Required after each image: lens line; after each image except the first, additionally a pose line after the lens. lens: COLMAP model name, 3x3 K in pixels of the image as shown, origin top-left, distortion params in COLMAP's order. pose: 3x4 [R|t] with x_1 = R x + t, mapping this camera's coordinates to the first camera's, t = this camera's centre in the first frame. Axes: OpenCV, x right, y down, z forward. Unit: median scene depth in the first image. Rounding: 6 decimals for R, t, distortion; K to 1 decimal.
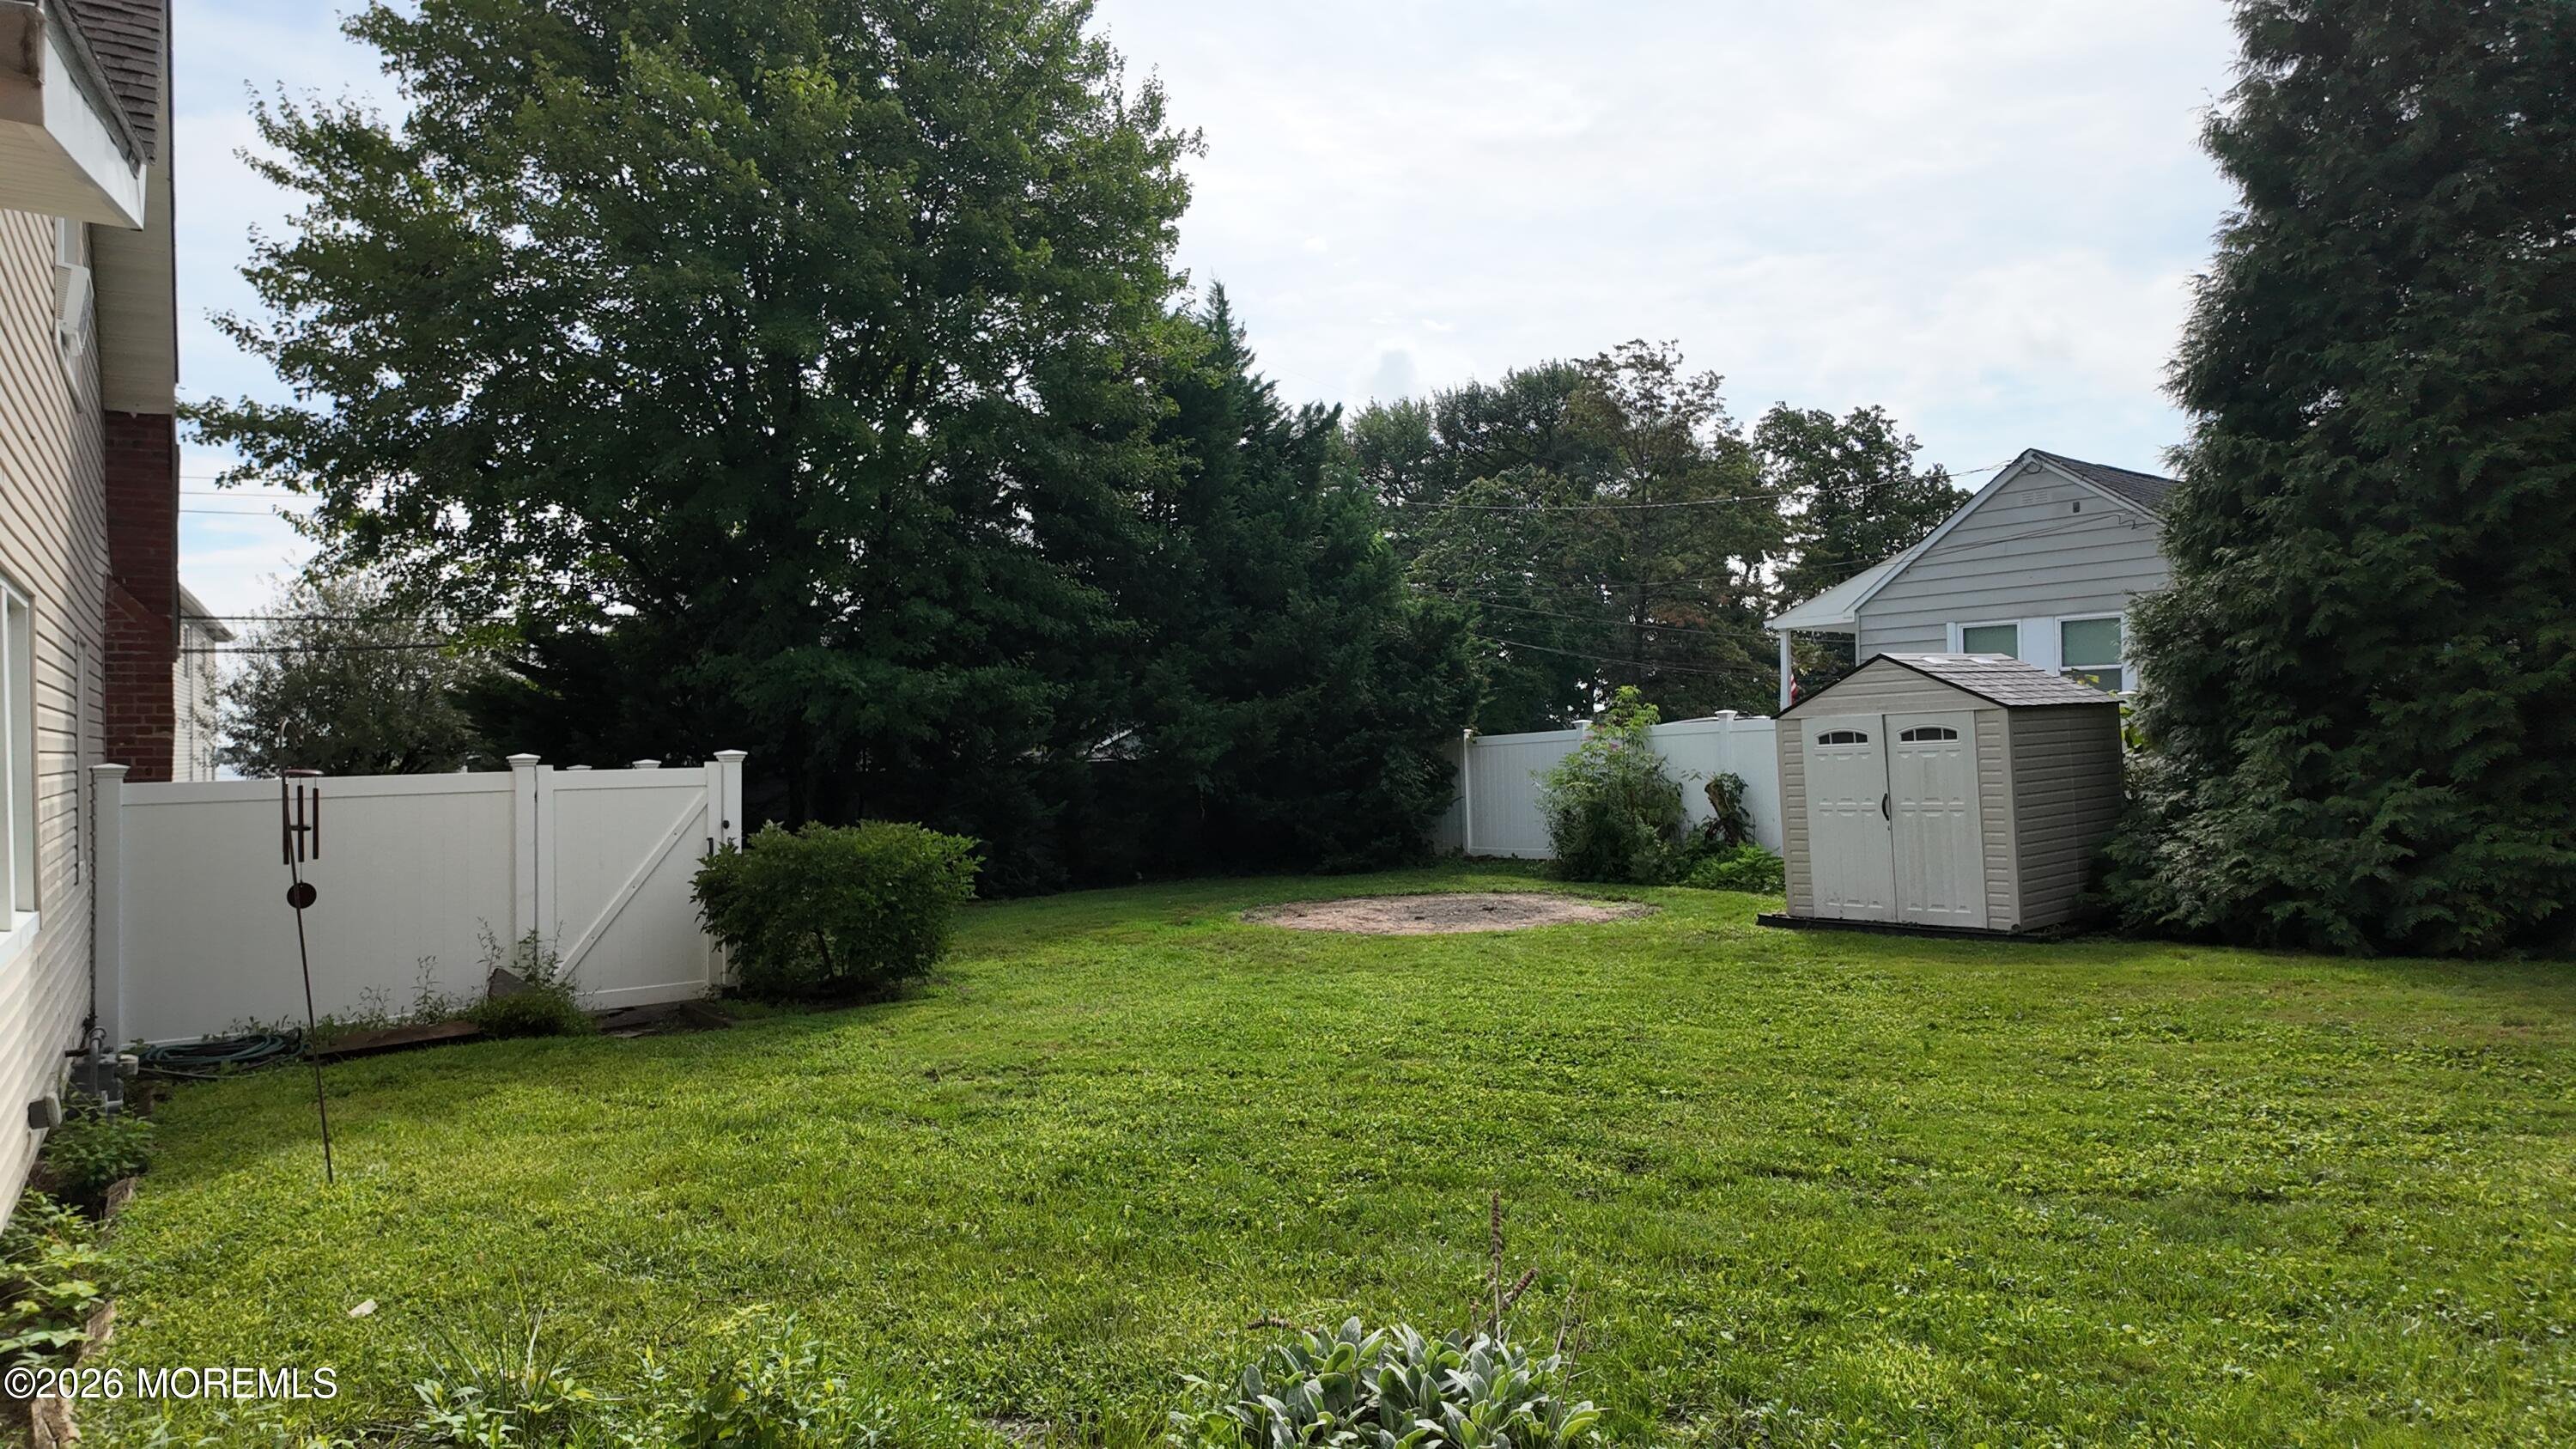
lens RADIAL K [[1504.2, 0, 1233.5], [0, 1504.2, 727.3], [0, 0, 1]] dist [0.017651, -0.023520]
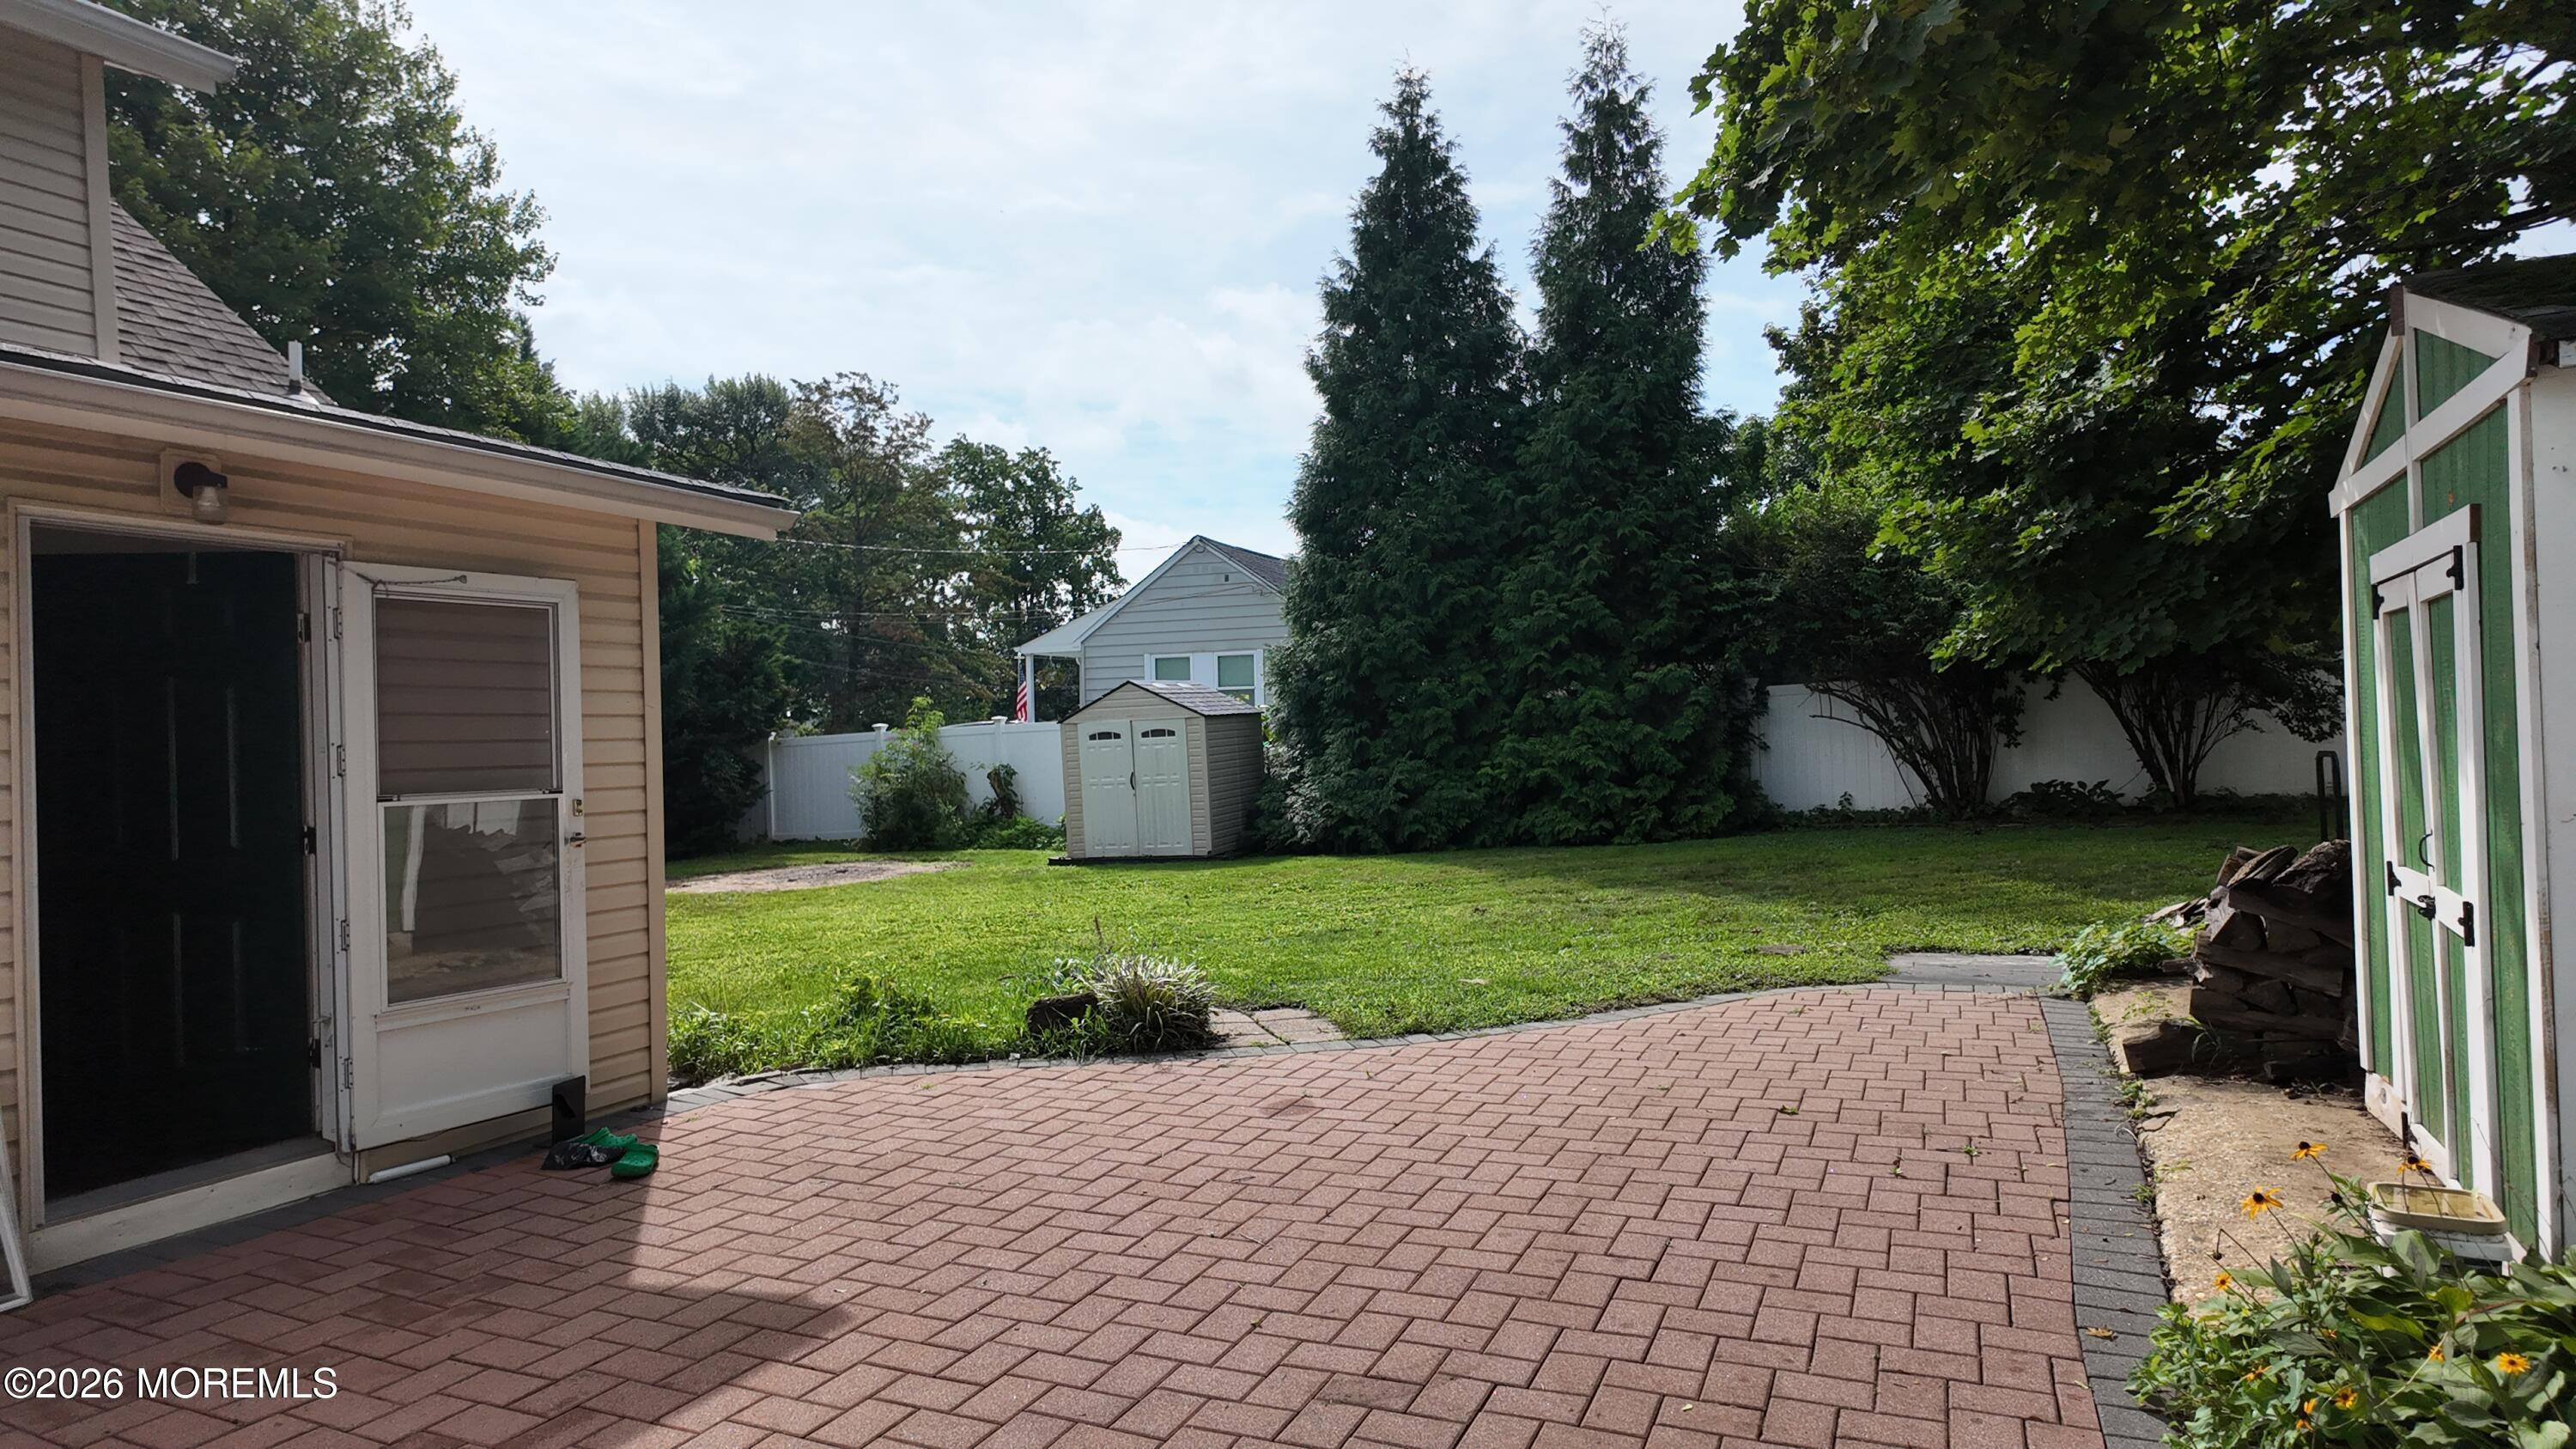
lens RADIAL K [[1504.2, 0, 1272.8], [0, 1504.2, 735.1], [0, 0, 1]] dist [0.017651, -0.023520]
pose [[0.844756, -0.003820, 0.535138, -0.250918], [0.002681, 0.999992, 0.002905, 0.002459], [-0.535145, -0.001019, 0.844759, -0.344511]]
